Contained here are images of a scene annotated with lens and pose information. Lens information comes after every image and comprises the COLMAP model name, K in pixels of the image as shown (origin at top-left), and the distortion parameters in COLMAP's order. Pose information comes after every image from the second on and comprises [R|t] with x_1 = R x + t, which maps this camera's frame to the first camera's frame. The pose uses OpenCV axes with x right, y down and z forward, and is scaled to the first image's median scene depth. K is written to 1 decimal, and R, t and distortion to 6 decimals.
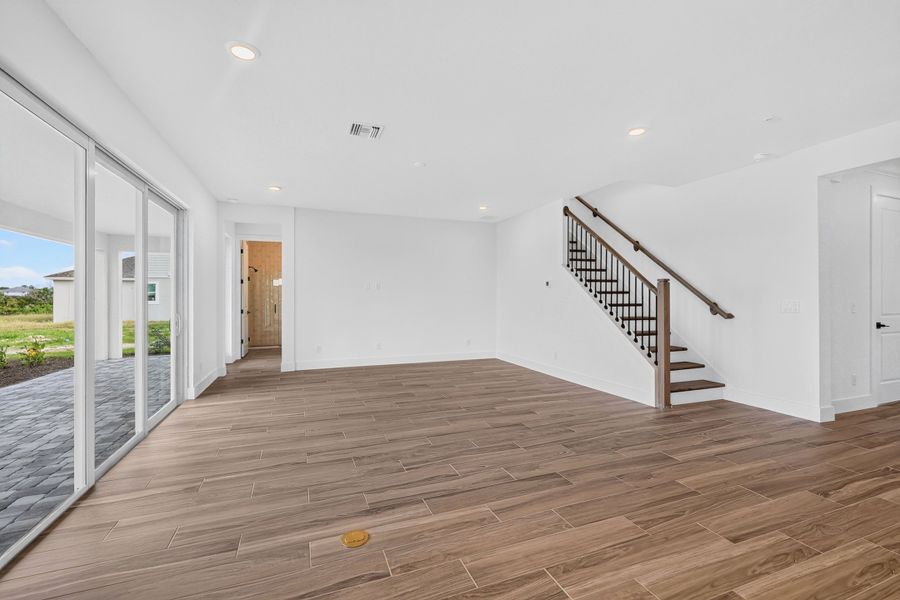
lens RADIAL K [[389.7, 0, 450.0], [0, 389.7, 300.0], [0, 0, 1]] dist [-0.000915, -0.000064]
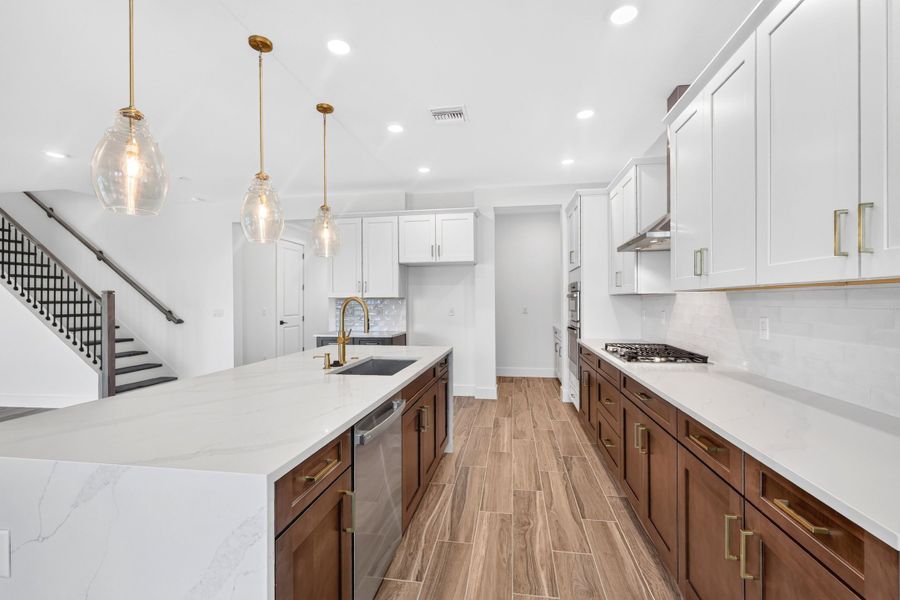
lens RADIAL K [[402.4, 0, 450.0], [0, 402.4, 300.0], [0, 0, 1]] dist [0.021943, 0.000131]
pose [[0.506949, -0.002018, 0.861974, 0.045776], [0.011055, 0.999930, -0.004161, -0.011333], [-0.861905, 0.011638, 0.506936, -0.388616]]
